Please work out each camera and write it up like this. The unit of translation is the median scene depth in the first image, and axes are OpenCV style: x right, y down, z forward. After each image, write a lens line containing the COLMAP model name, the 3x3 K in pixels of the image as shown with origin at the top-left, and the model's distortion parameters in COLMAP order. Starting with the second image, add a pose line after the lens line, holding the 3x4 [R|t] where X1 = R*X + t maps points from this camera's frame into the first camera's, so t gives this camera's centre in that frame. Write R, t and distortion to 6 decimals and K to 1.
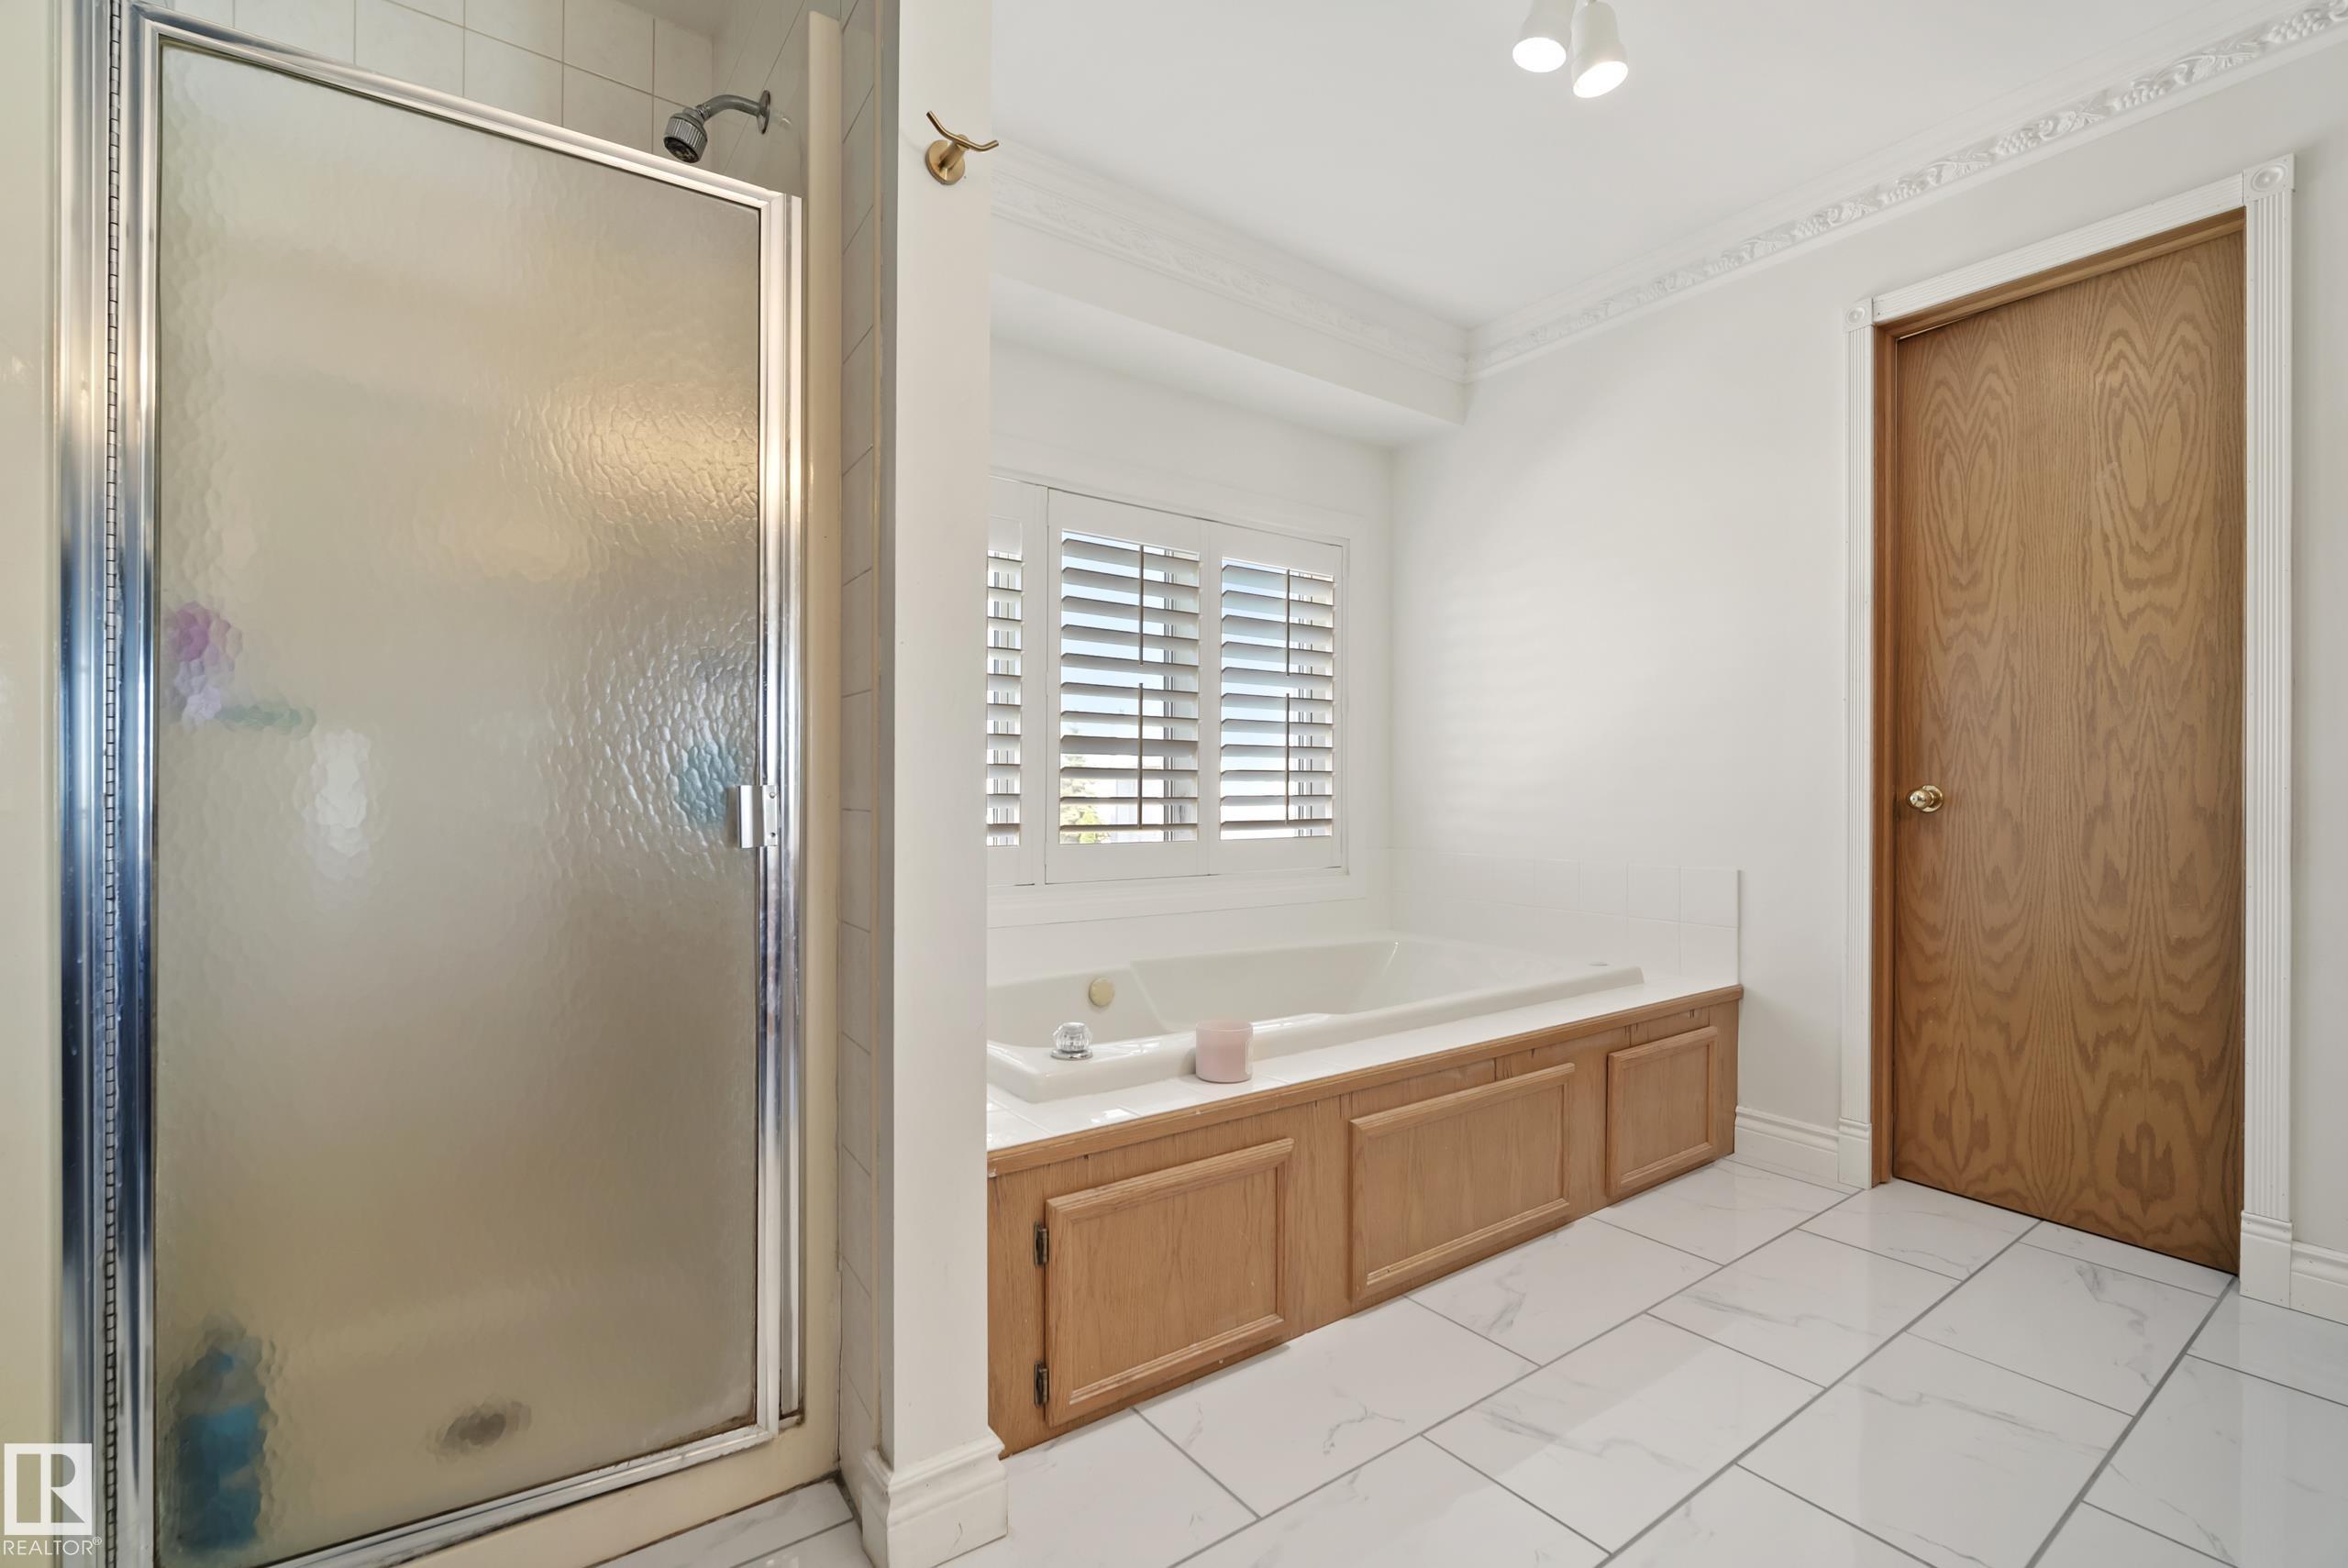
lens RADIAL K [[1046.5, 0, 1174.0], [0, 1046.5, 784.0], [0, 0, 1]] dist [0.000674, 0.000018]
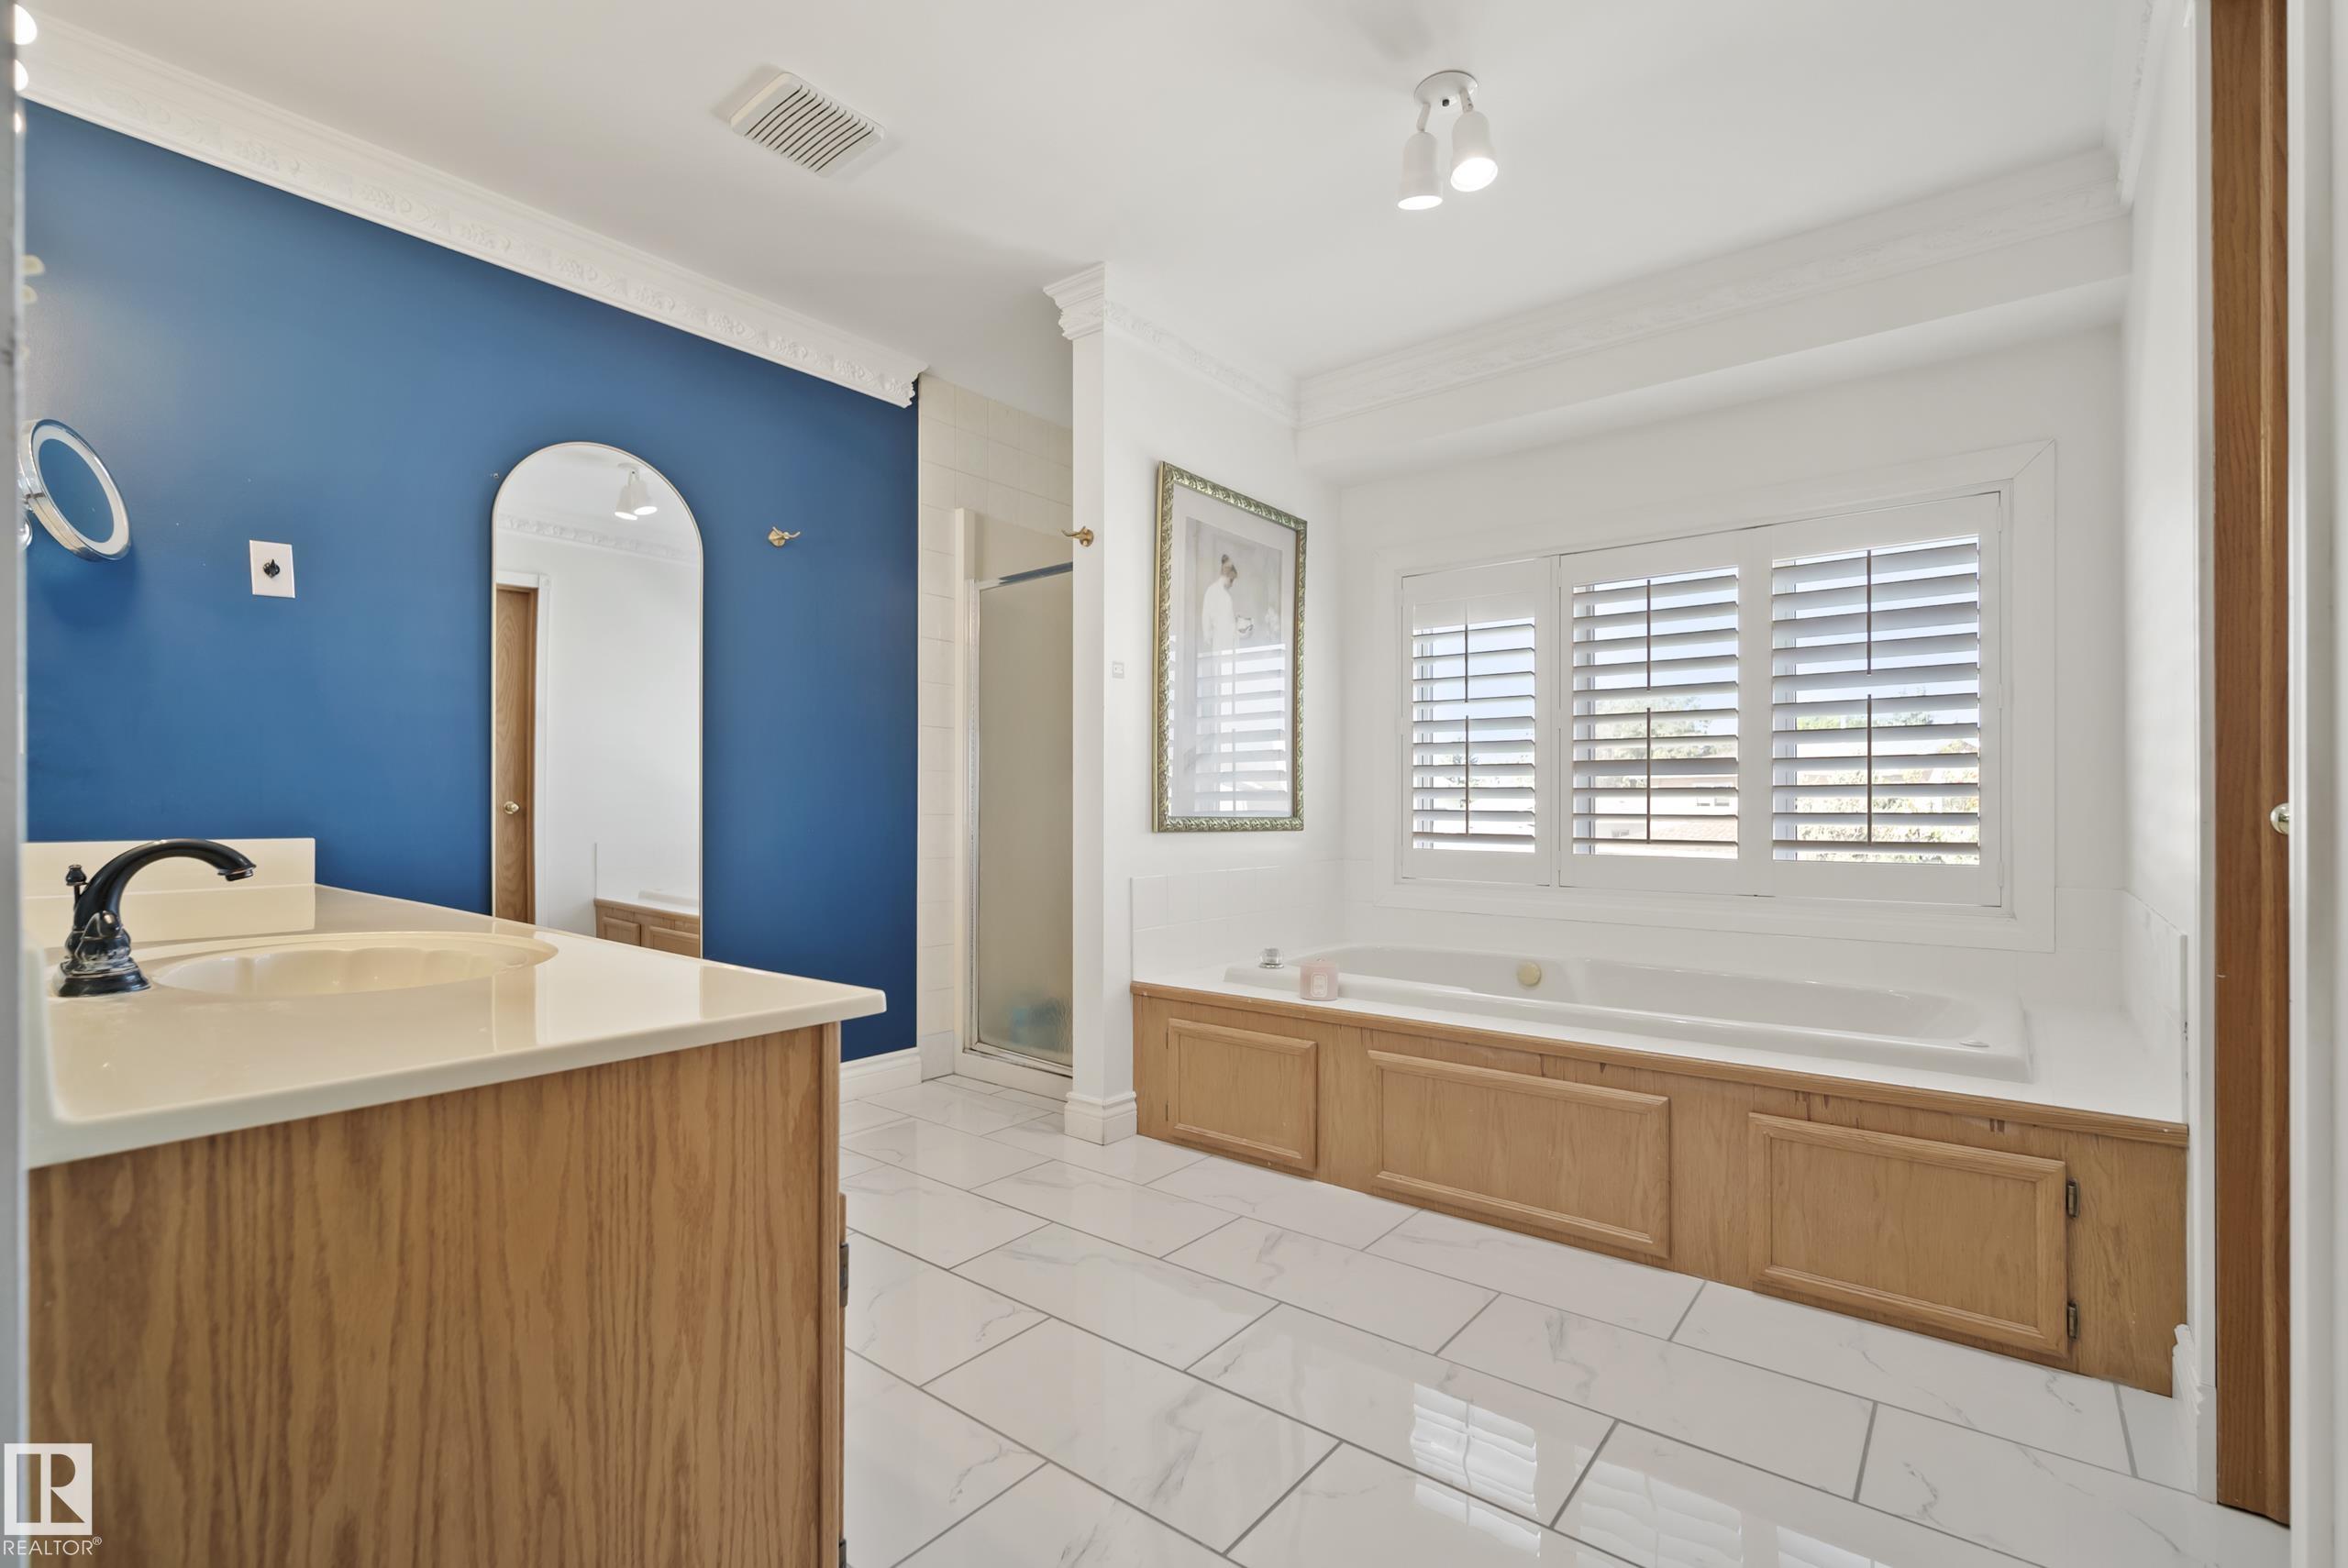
lens RADIAL K [[1035.1, 0, 1176.3], [0, 1035.1, 804.0], [0, 0, 1]] dist [-0.000294, 0.000016]
pose [[0.263662, -0.007962, -0.964582, 1.096299], [0.003781, 0.999967, -0.007220, 0.010284], [0.964608, -0.001744, 0.263683, 0.320049]]
